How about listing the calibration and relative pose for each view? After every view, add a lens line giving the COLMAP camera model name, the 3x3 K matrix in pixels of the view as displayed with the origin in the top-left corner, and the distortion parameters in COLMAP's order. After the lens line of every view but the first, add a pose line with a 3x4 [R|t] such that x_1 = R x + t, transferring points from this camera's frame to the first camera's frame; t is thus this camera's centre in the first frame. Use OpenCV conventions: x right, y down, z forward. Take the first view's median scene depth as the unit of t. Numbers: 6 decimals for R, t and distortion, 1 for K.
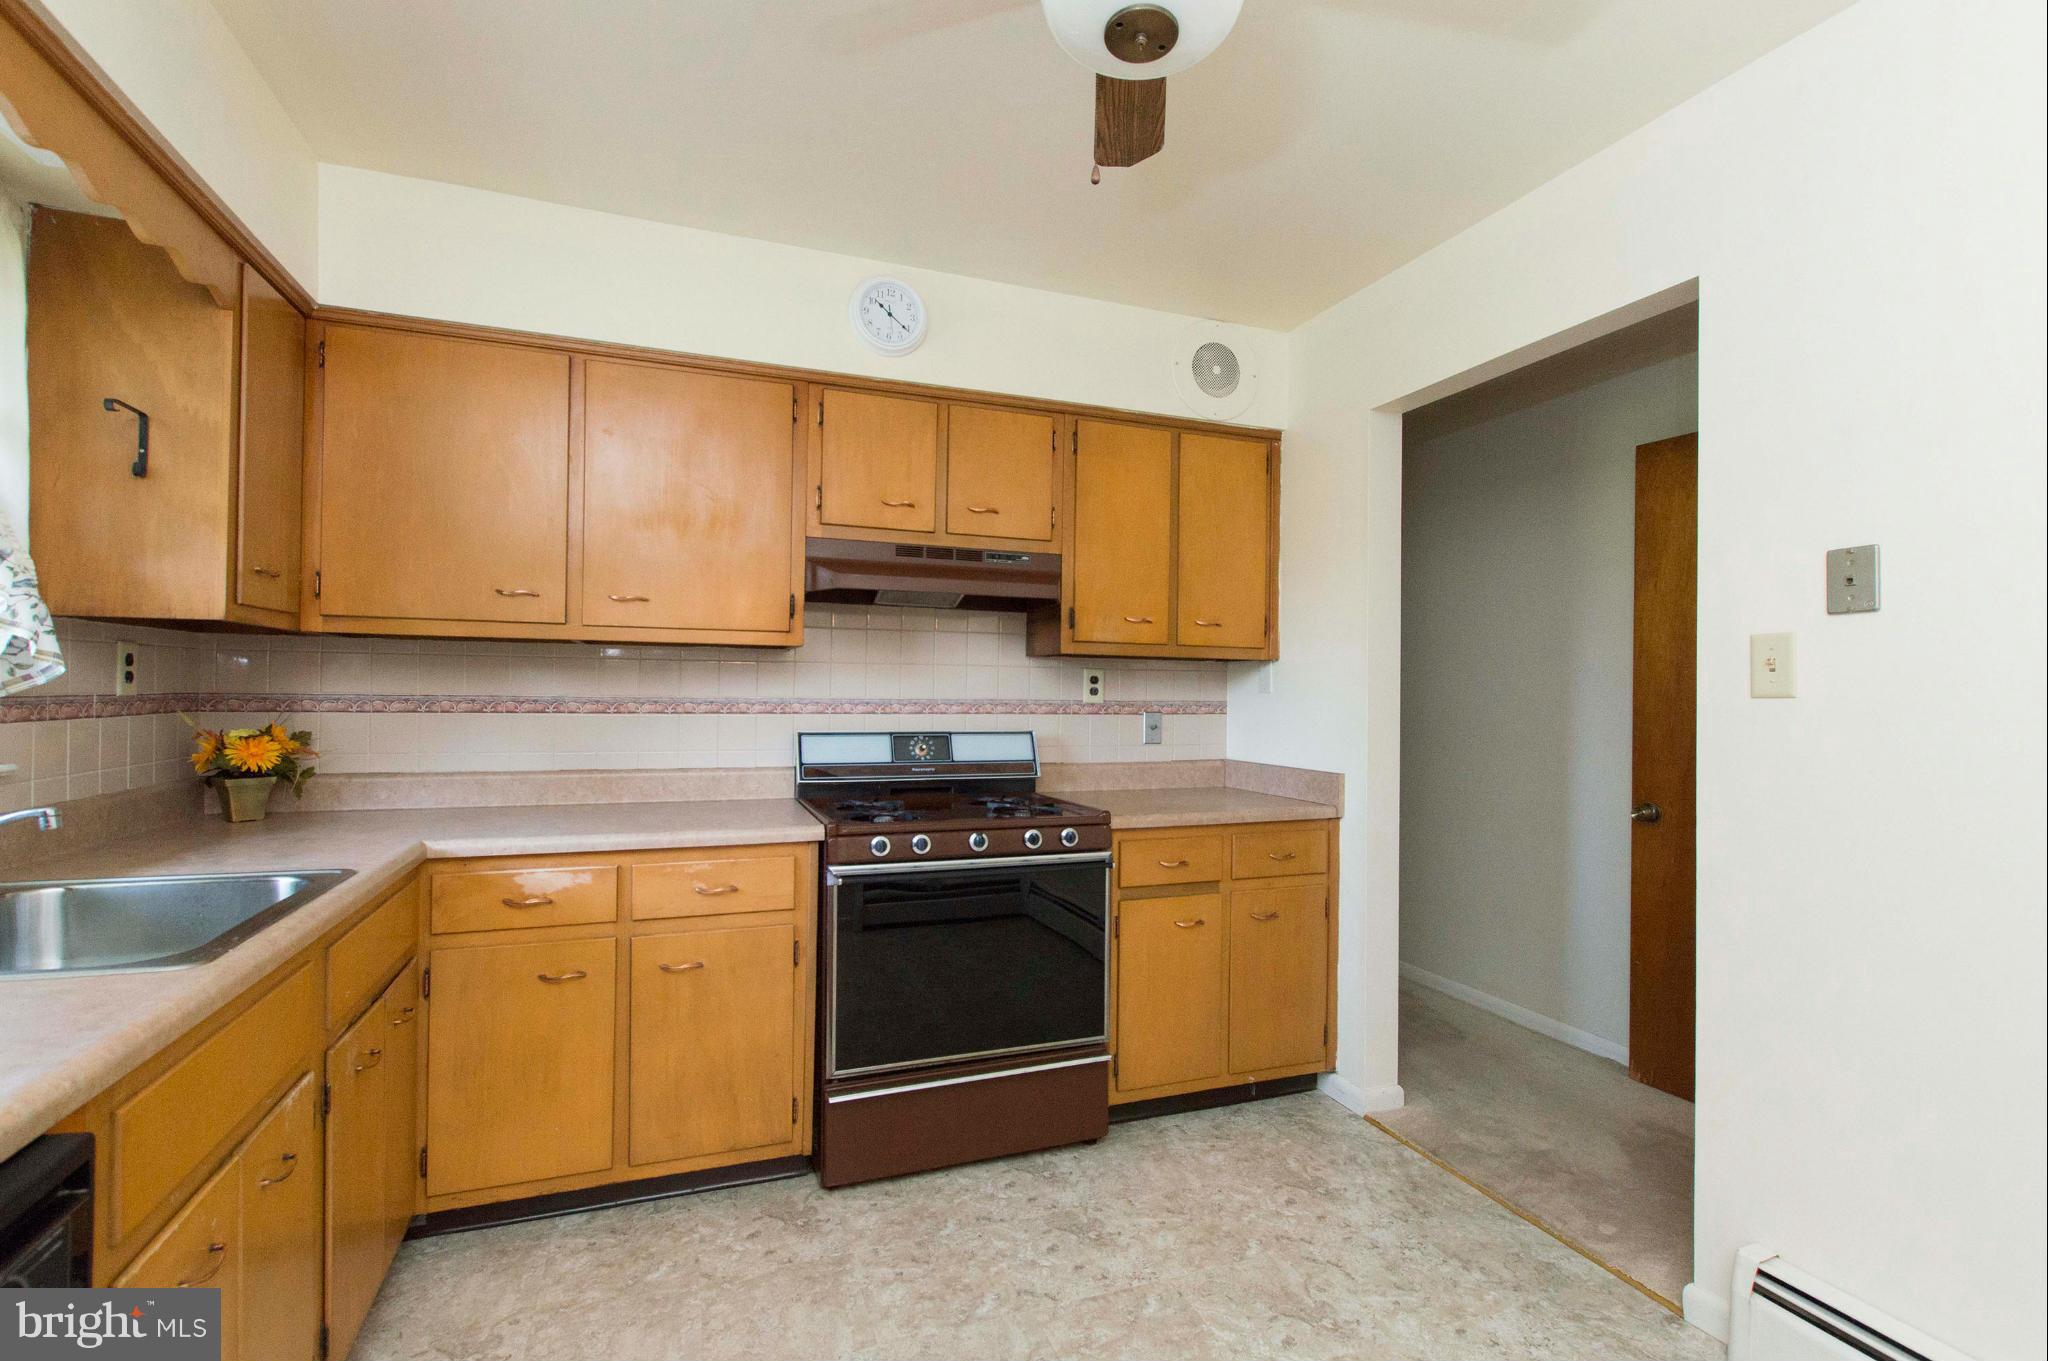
lens RADIAL K [[929.0, 0, 1024.2], [0, 929.0, 687.8], [0, 0, 1]] dist [0.000148, -0.000296]
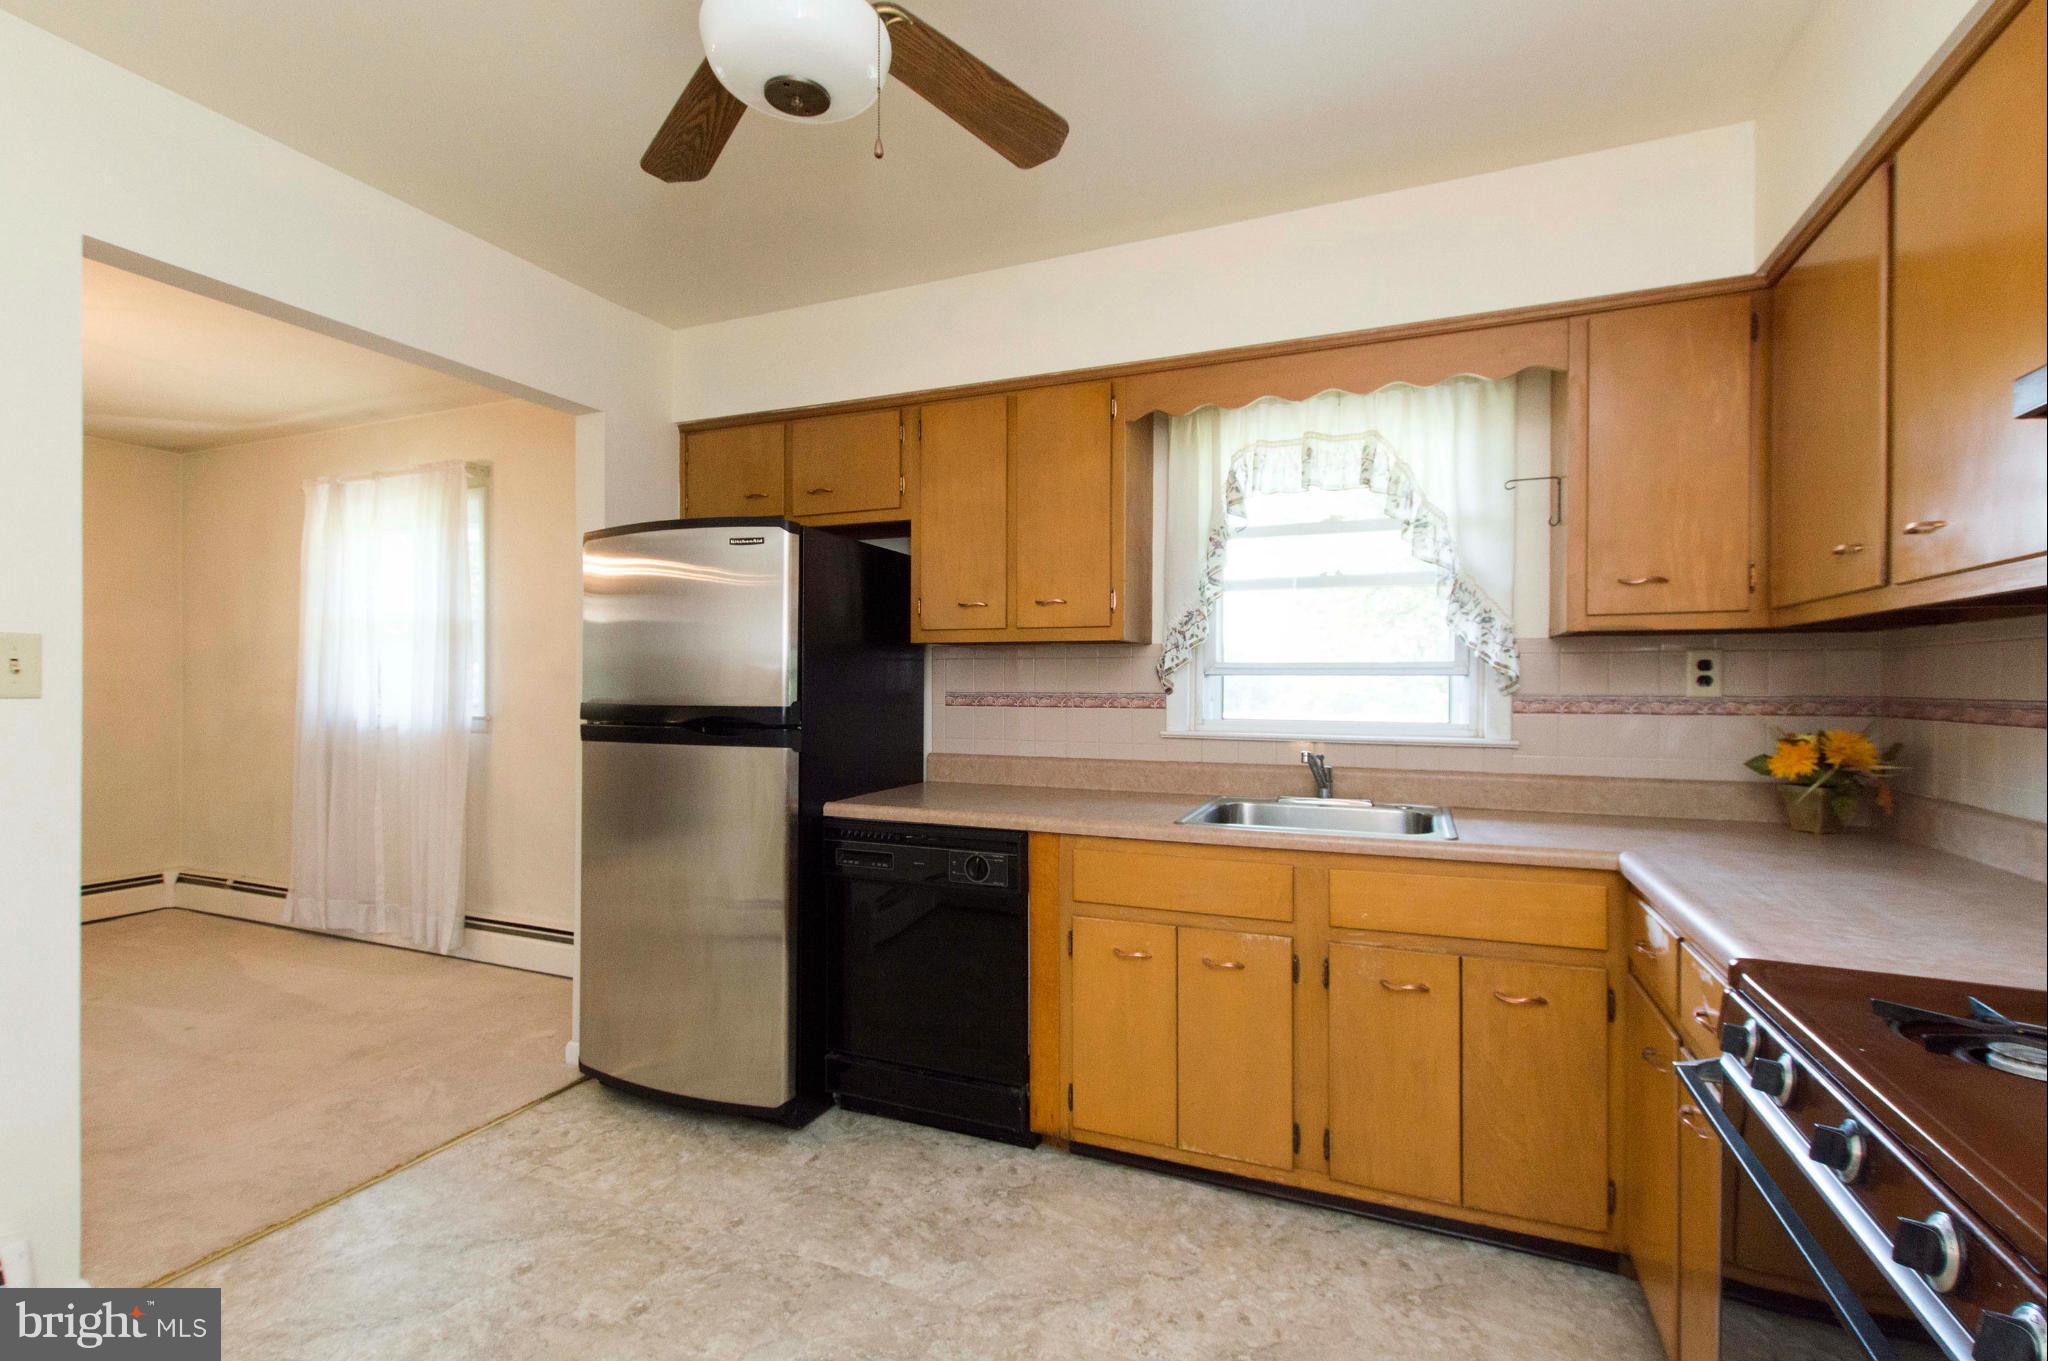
lens RADIAL K [[929.0, 0, 1024.2], [0, 929.0, 687.8], [0, 0, 1]] dist [0.000148, -0.000296]
pose [[-0.697958, -0.012016, -0.716037, 0.345121], [-0.008944, 0.999928, -0.008062, 0.010837], [0.716082, 0.000777, -0.698015, 0.963042]]
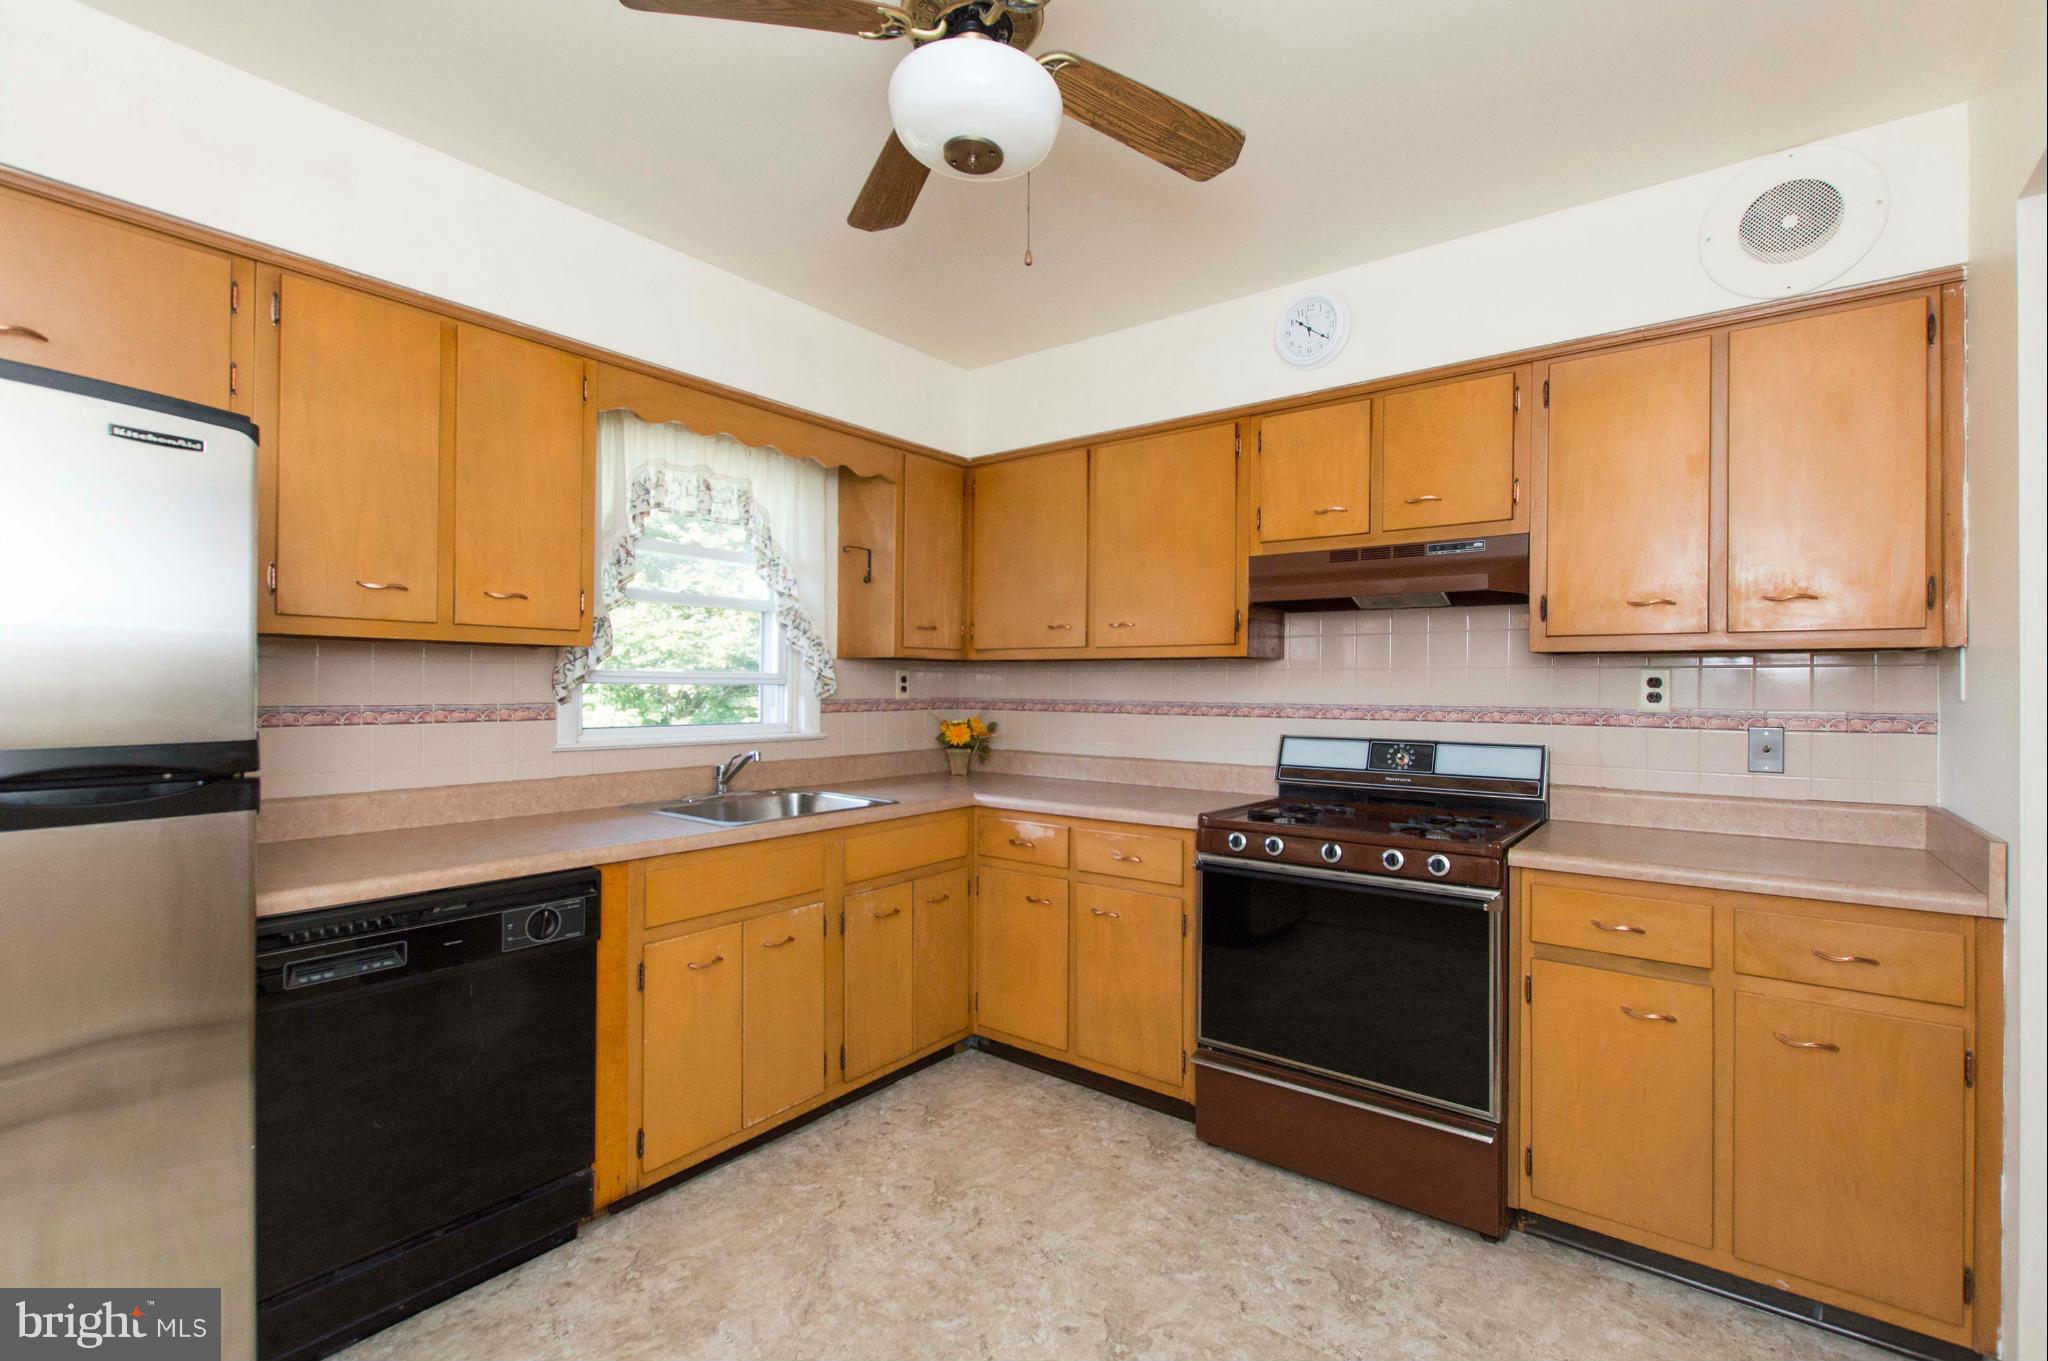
lens RADIAL K [[915.9, 0, 1024.0], [0, 915.9, 680.5], [0, 0, 1]] dist [0.002163, 0.000160]
pose [[0.524826, -0.013665, -0.851100, 0.554879], [0.003892, 0.999899, -0.013654, -0.002365], [0.851201, 0.003853, 0.524826, 0.207387]]
